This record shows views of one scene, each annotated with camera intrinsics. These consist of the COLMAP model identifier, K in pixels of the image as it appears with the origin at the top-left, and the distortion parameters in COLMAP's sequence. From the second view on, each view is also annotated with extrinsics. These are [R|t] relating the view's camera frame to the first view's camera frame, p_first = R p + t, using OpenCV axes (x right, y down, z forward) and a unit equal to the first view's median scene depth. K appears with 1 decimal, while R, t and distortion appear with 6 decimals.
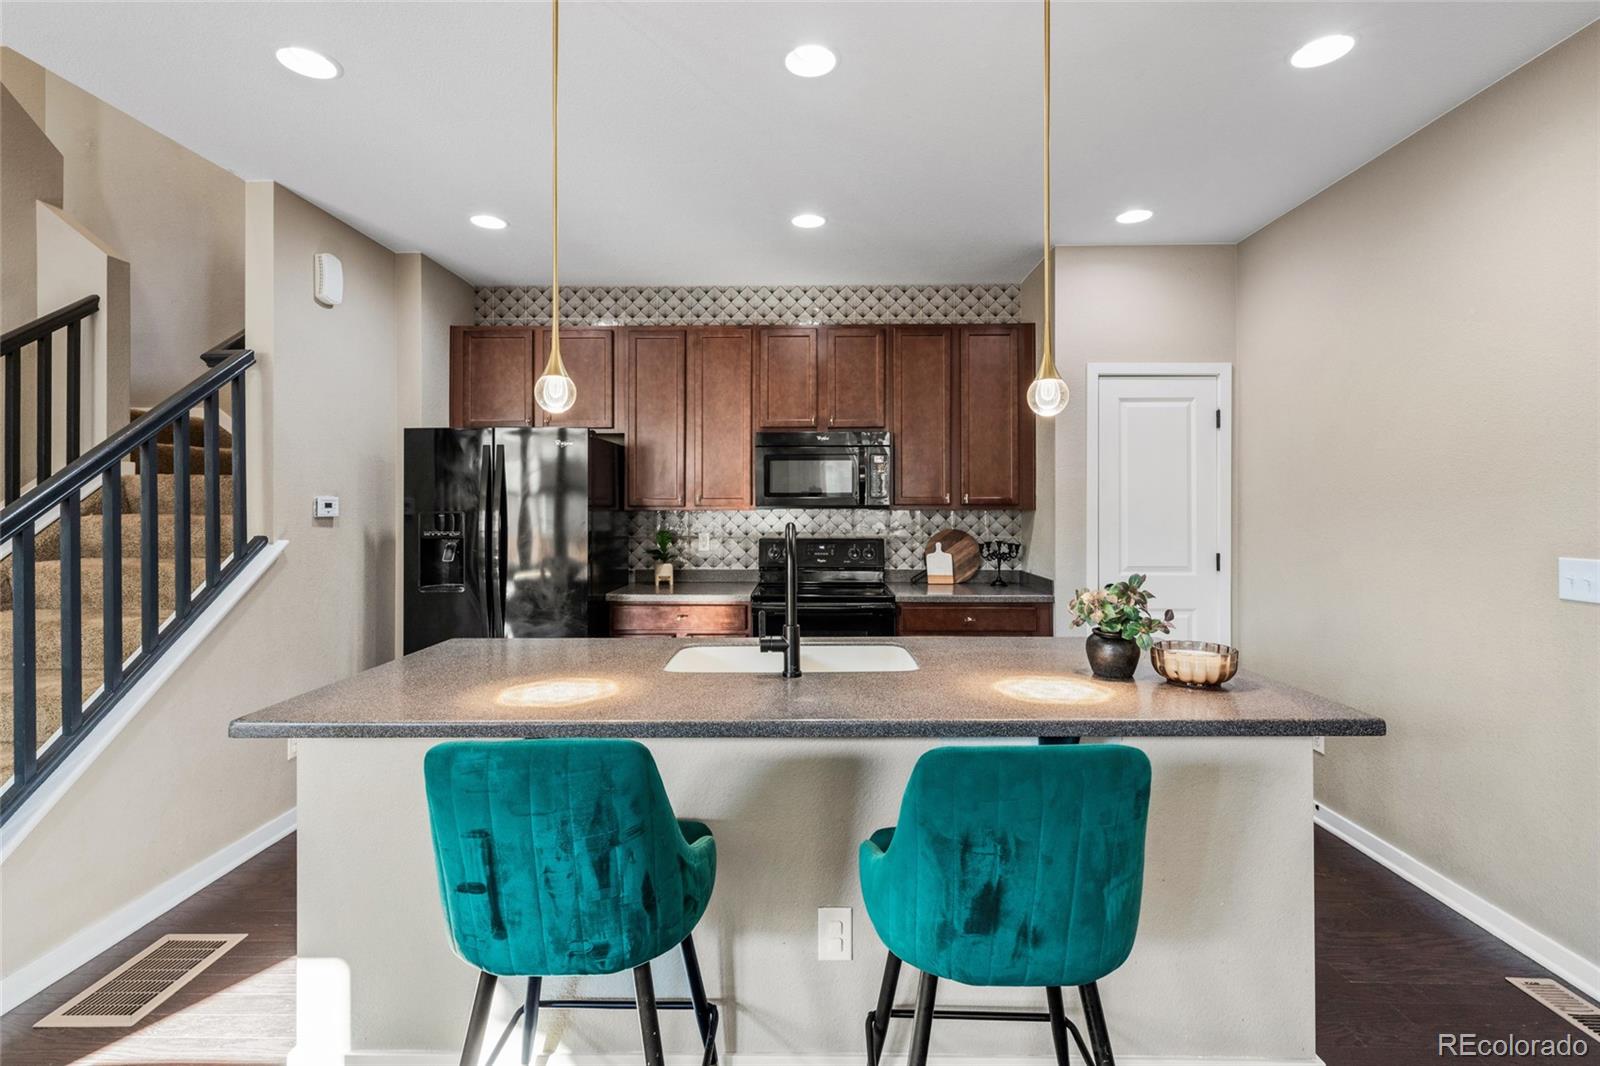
lens RADIAL K [[718.8, 0, 798.3], [0, 718.8, 502.1], [0, 0, 1]] dist [0.000958, -0.000091]
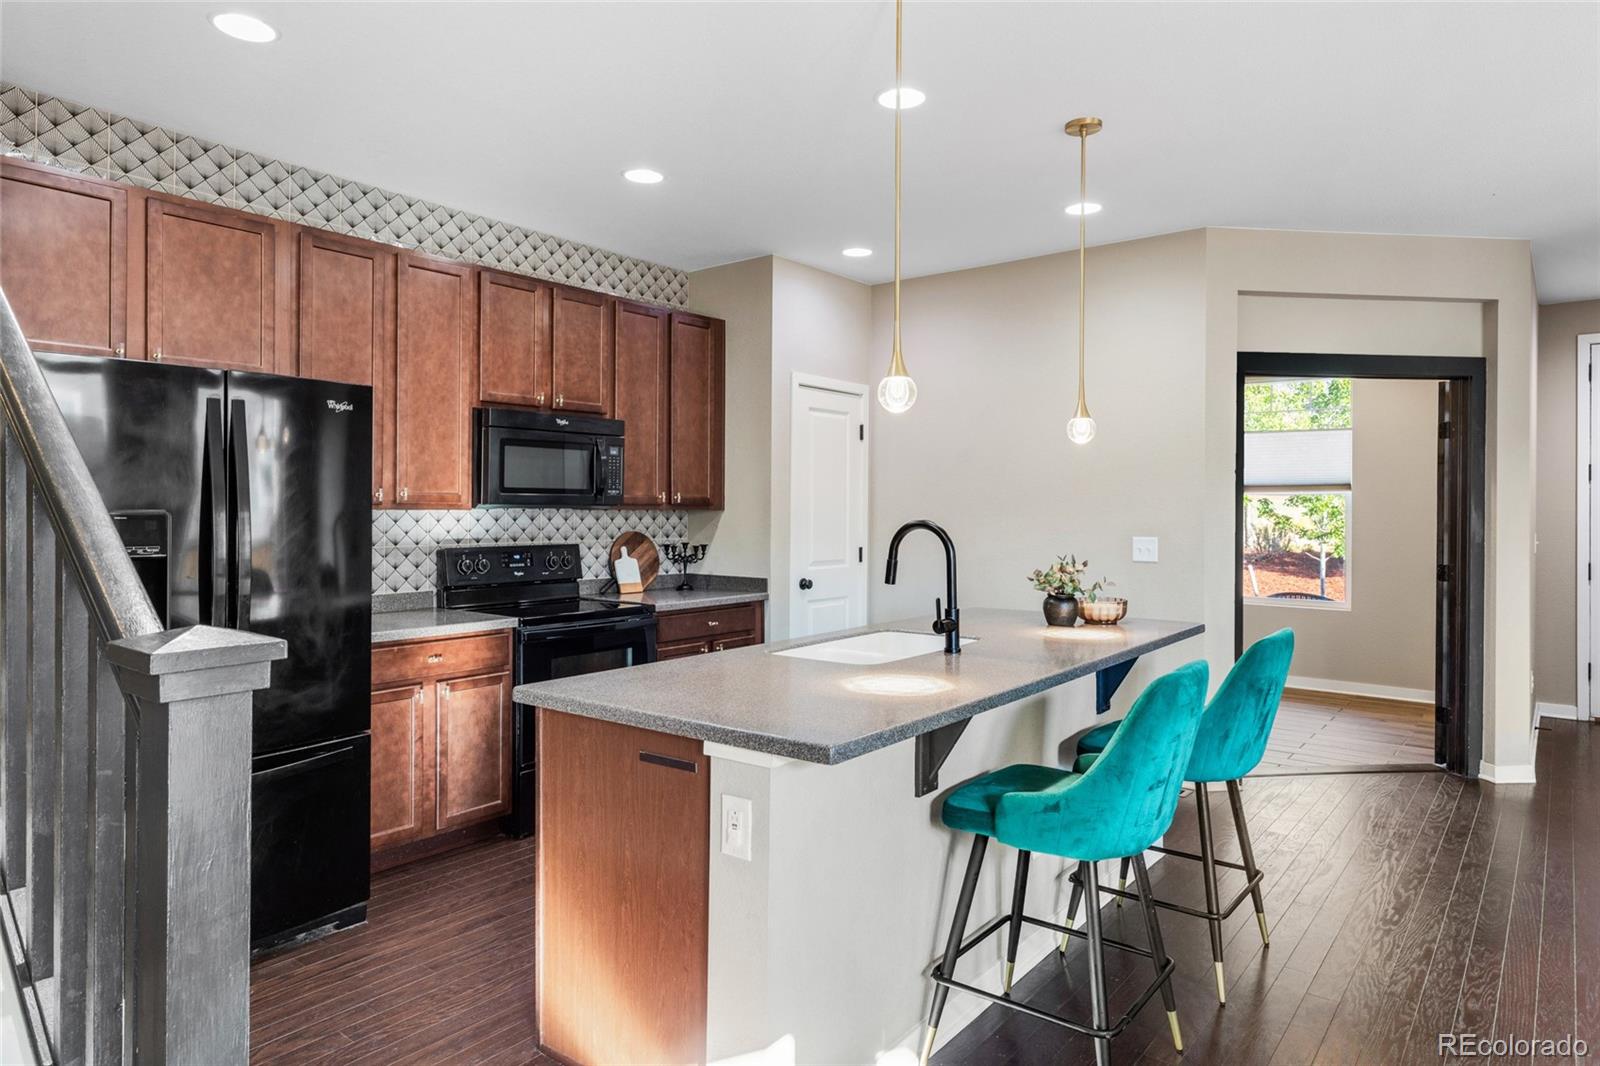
lens RADIAL K [[963.2, 0, 791.7], [0, 963.2, 507.3], [0, 0, 1]] dist [0.002174, 0.000686]
pose [[0.610376, 0.003757, 0.792103, -0.657774], [-0.007766, 0.999969, 0.001241, 0.004861], [-0.792074, -0.006909, 0.610386, 0.119651]]
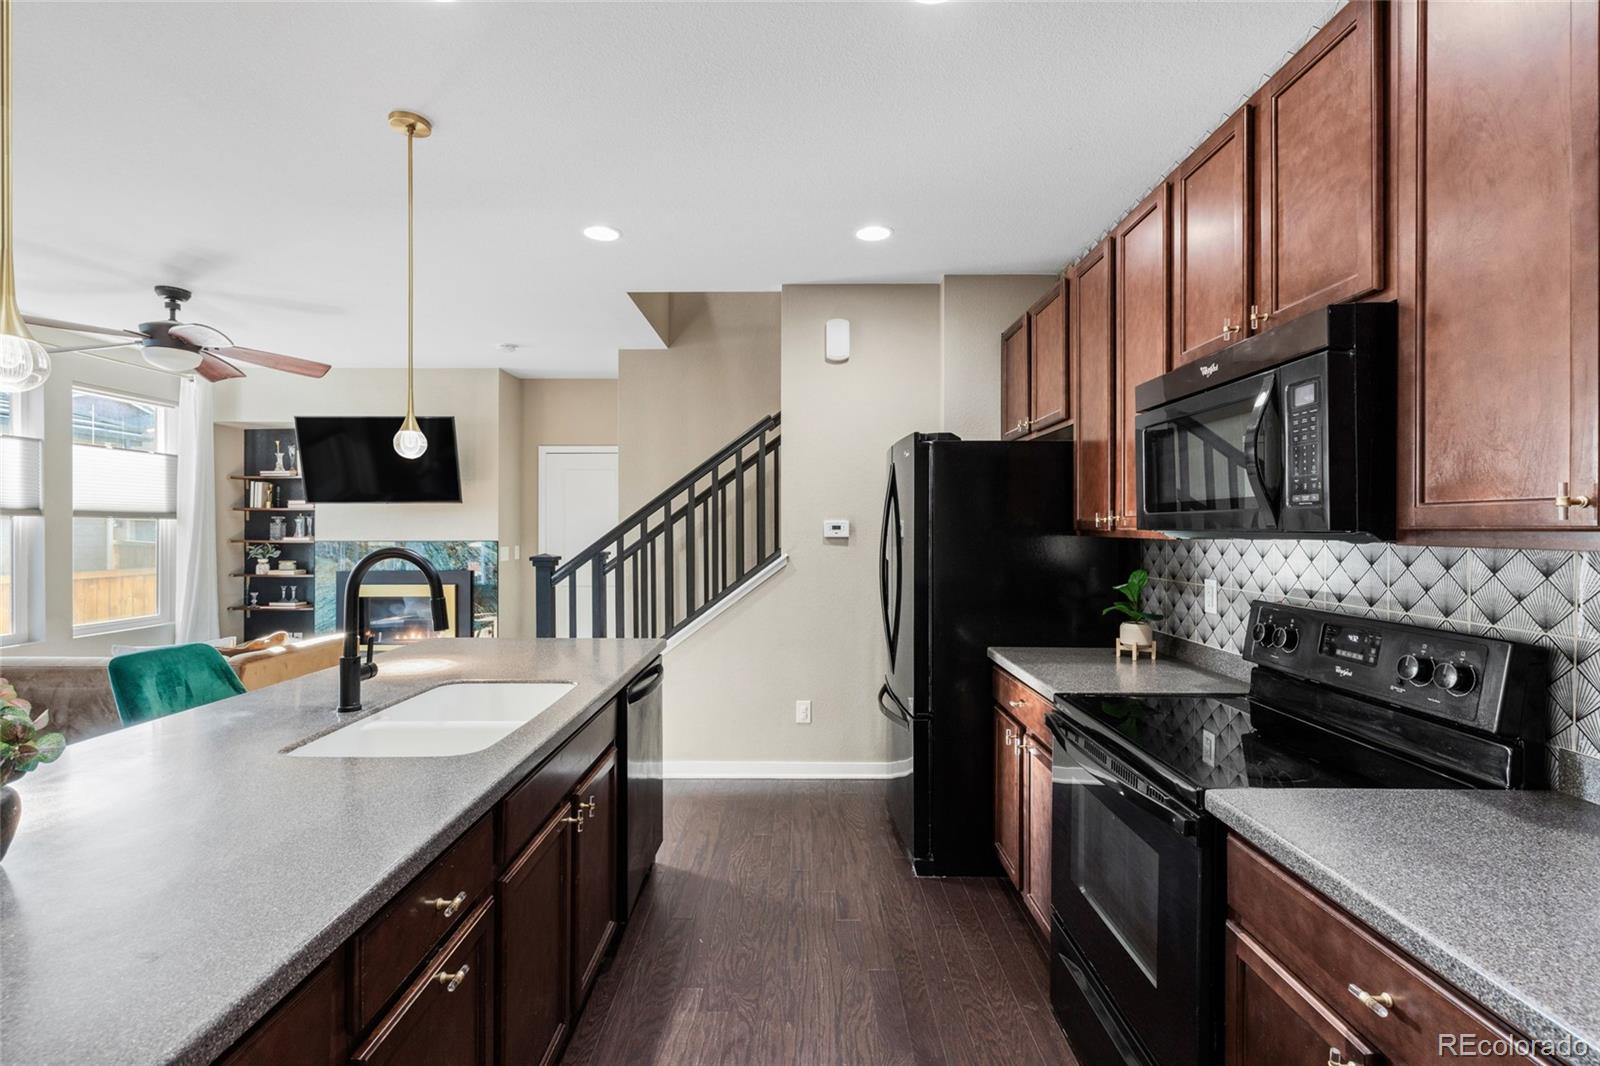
lens RADIAL K [[715.1, 0, 796.8], [0, 715.1, 528.8], [0, 0, 1]] dist [0.004258, 0.000017]
pose [[0.014225, 0.002370, -0.999896, 0.439770], [0.000567, 0.999997, 0.002378, 0.002944], [0.999899, -0.000601, 0.014224, 0.735938]]
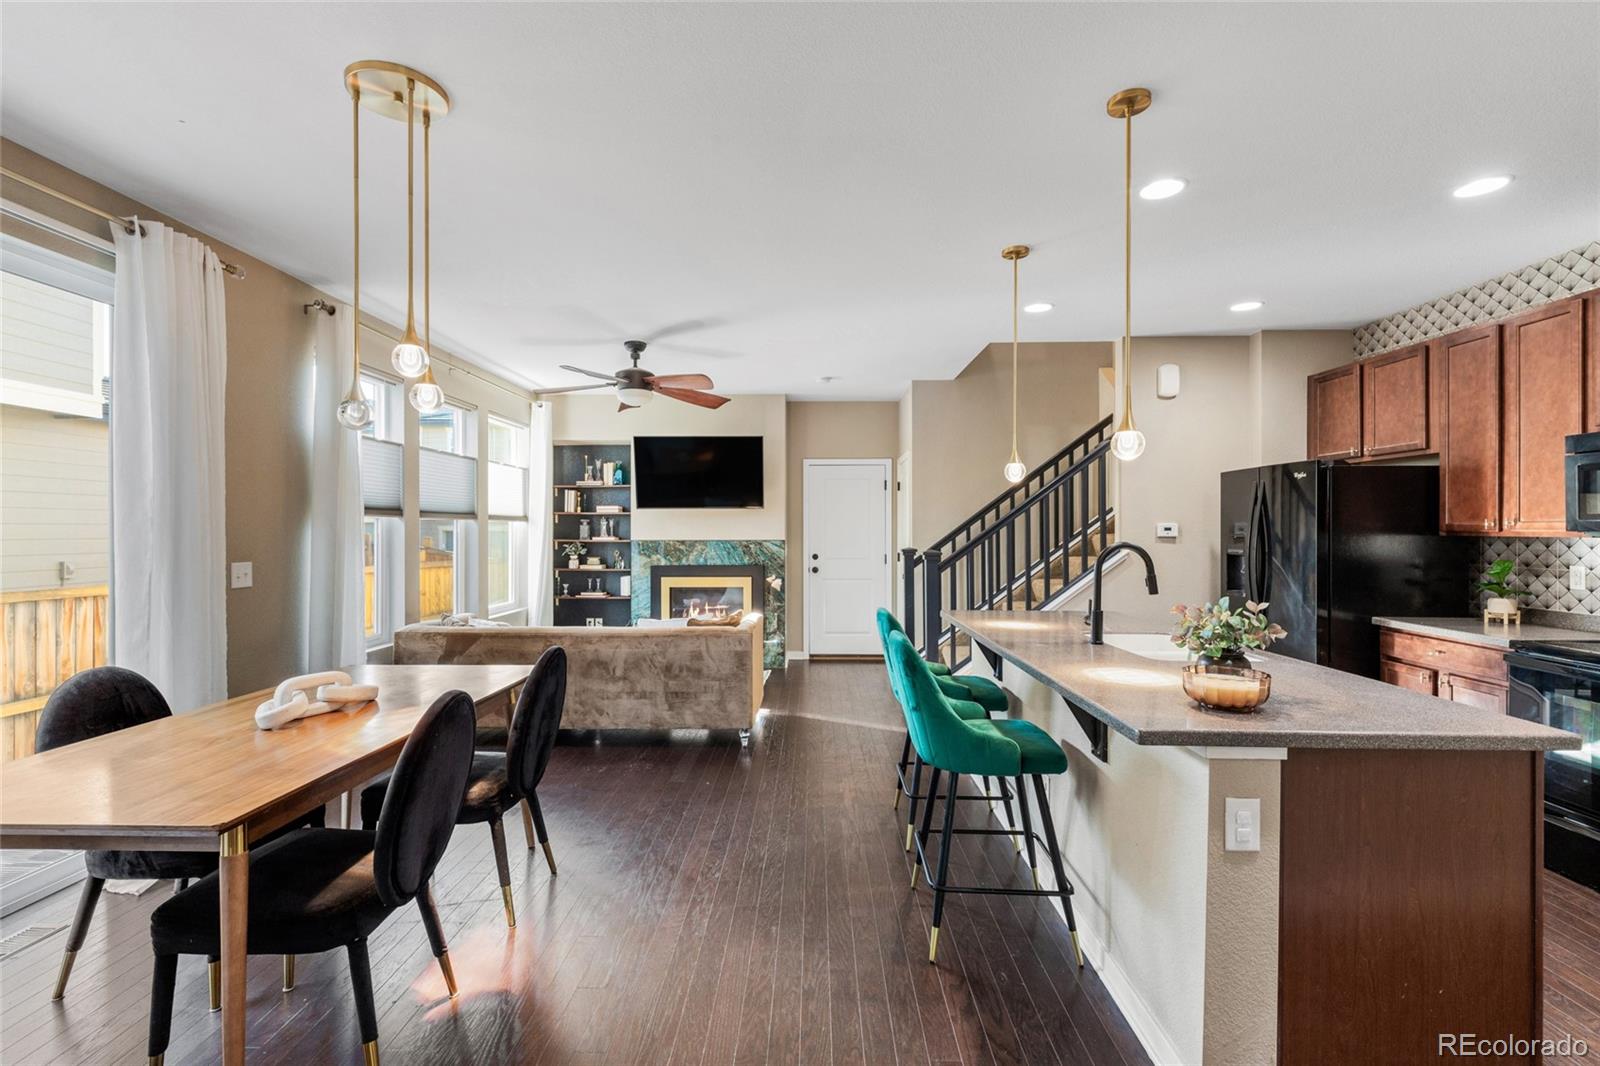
lens RADIAL K [[715.1, 0, 796.8], [0, 715.1, 528.8], [0, 0, 1]] dist [0.004258, 0.000017]
pose [[-0.005957, 0.001965, -0.999980, 0.701277], [0.001118, 0.999997, 0.001958, -0.000085], [0.999982, -0.001107, -0.005959, 0.176985]]
